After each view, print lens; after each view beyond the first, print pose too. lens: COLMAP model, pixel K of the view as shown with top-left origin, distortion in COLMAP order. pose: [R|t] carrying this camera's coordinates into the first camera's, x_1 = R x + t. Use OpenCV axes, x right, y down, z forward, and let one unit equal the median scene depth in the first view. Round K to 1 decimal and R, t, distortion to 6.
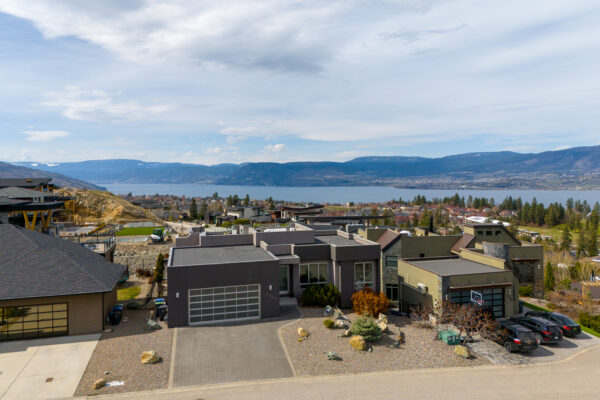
lens RADIAL K [[440.5, 0, 299.9], [0, 440.5, 179.9], [0, 0, 1]] dist [0.078681, -0.068126]
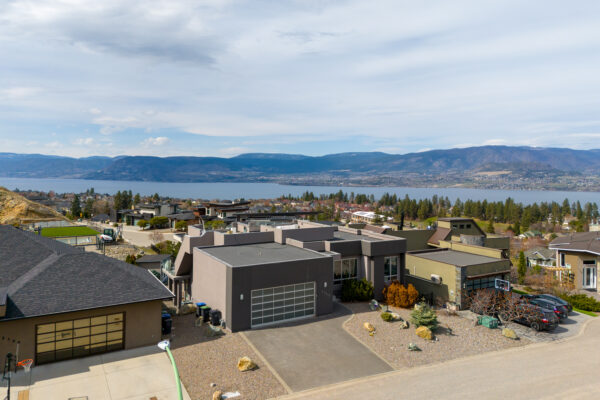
lens RADIAL K [[440.5, 0, 299.9], [0, 440.5, 179.9], [0, 0, 1]] dist [0.078681, -0.068126]
pose [[0.966284, 0.010937, 0.257245, -0.319284], [-0.013141, 0.999890, 0.006853, 0.001413], [-0.257142, -0.010002, 0.966322, 0.047773]]
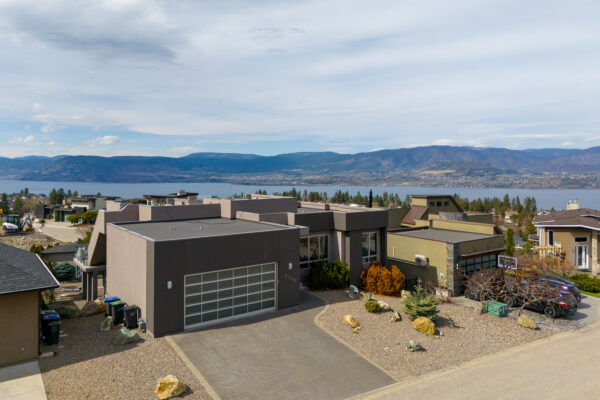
lens RADIAL K [[440.5, 0, 299.9], [0, 440.5, 179.9], [0, 0, 1]] dist [0.078681, -0.068126]
pose [[0.933119, 0.005084, 0.359532, -0.263815], [-0.007891, 0.999949, 0.006341, 0.080918], [-0.359482, -0.008754, 0.933111, 0.265984]]
